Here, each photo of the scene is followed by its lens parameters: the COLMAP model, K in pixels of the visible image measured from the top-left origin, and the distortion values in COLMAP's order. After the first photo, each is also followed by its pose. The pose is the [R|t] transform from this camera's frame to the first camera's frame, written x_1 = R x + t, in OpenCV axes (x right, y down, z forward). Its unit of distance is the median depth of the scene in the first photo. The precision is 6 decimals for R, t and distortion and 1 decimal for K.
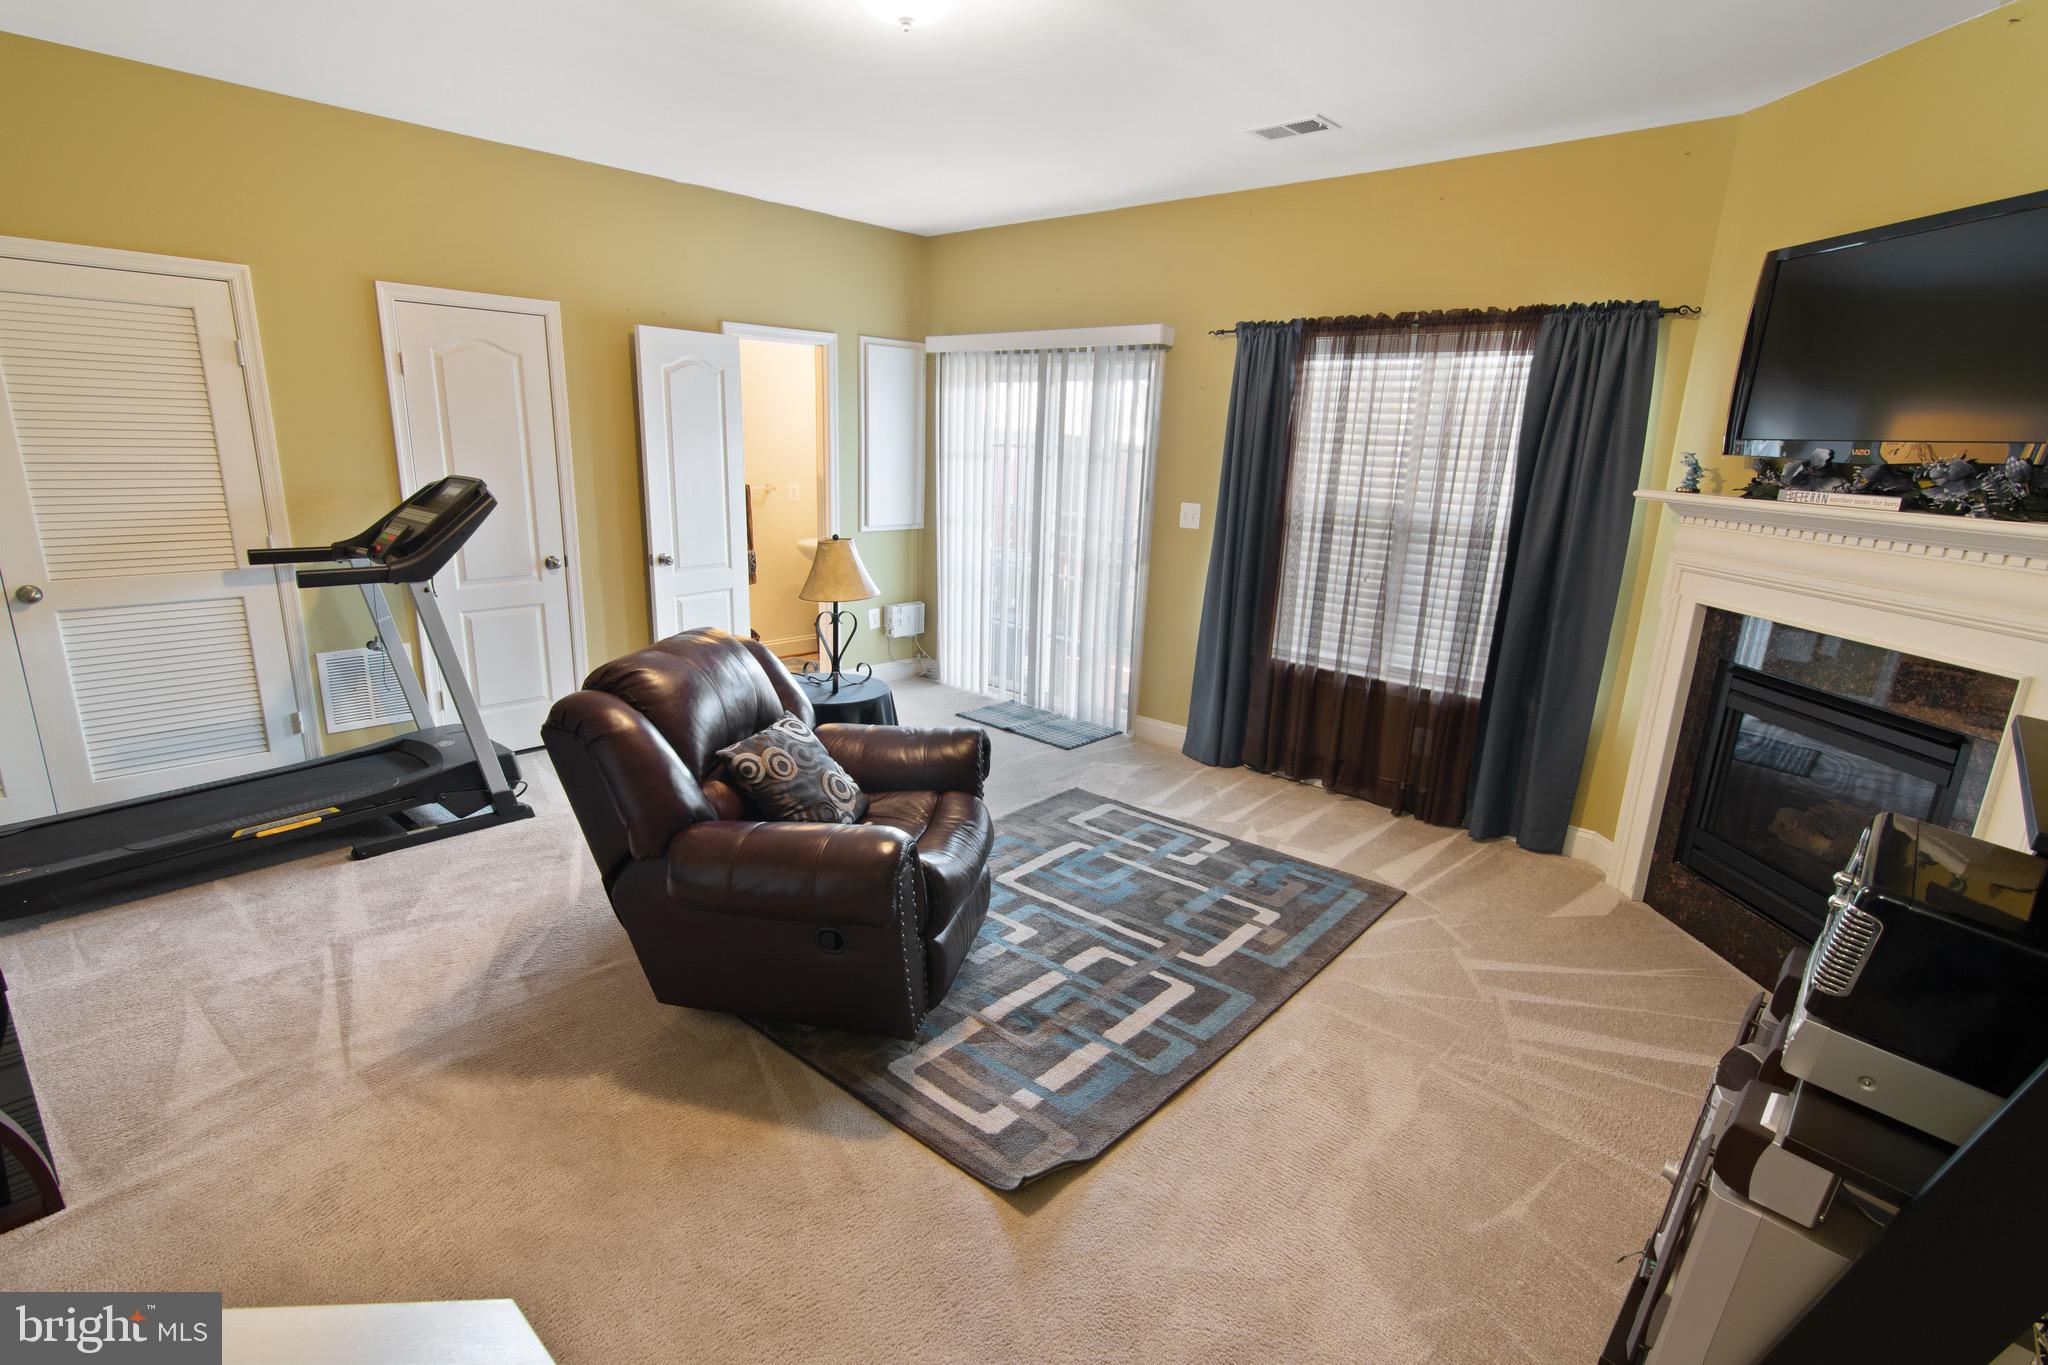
lens RADIAL K [[980.3, 0, 1021.4], [0, 980.3, 692.2], [0, 0, 1]] dist [-0.000230, 0.000829]
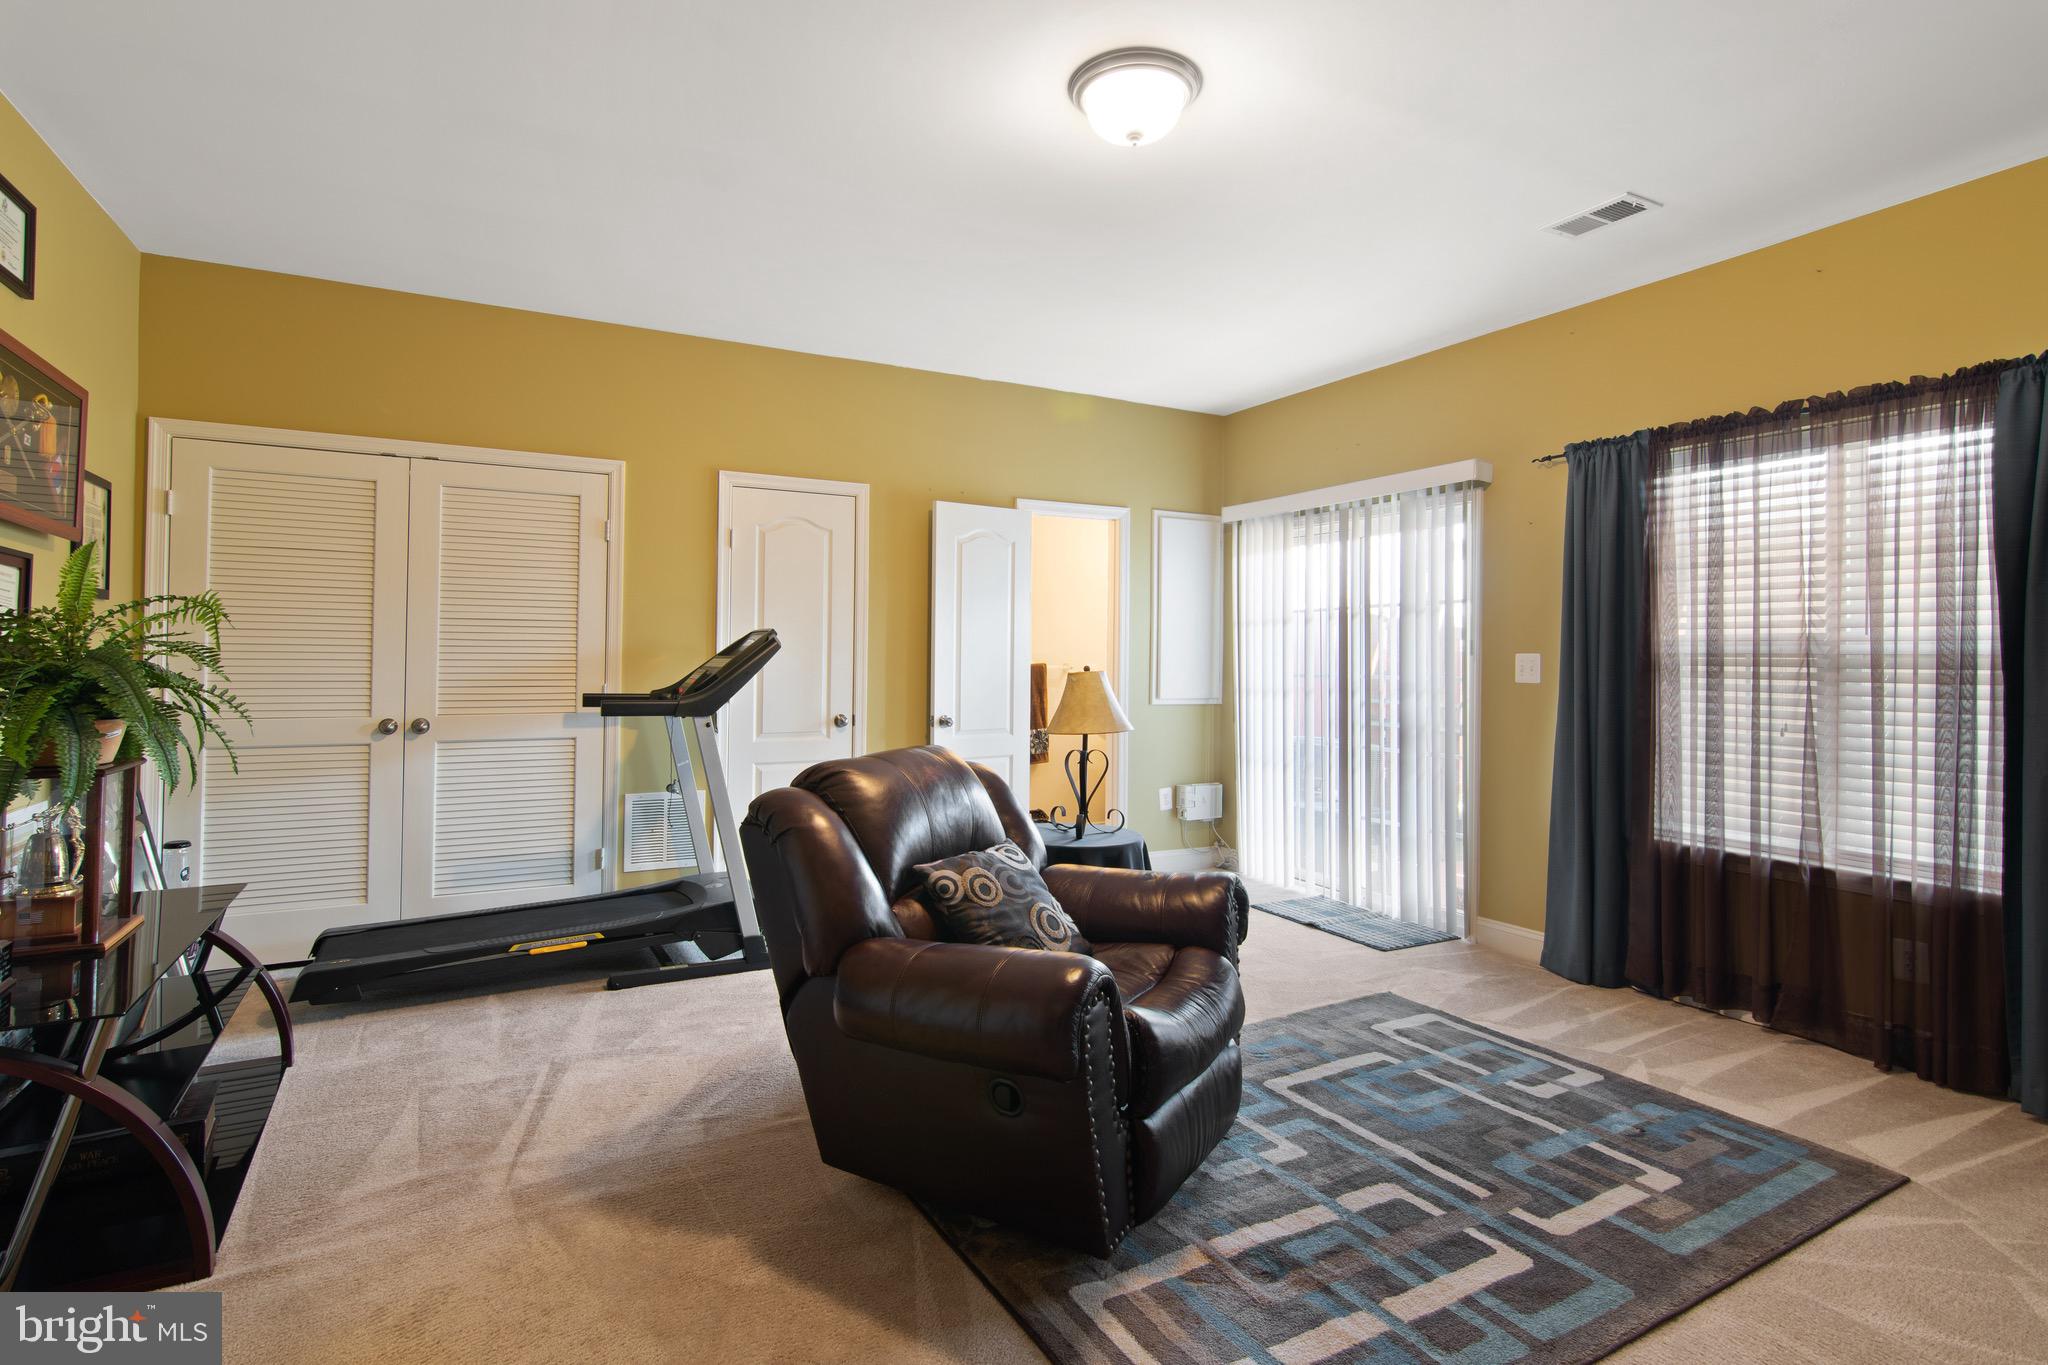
lens RADIAL K [[1010.0, 0, 1022.0], [0, 1010.0, 635.9], [0, 0, 1]] dist [-0.006200, 0.005736]
pose [[0.944119, -0.032902, -0.327959, 0.065099], [-0.060451, 0.960842, -0.270422, 0.072070], [0.324014, 0.275136, 0.905160, 0.097046]]
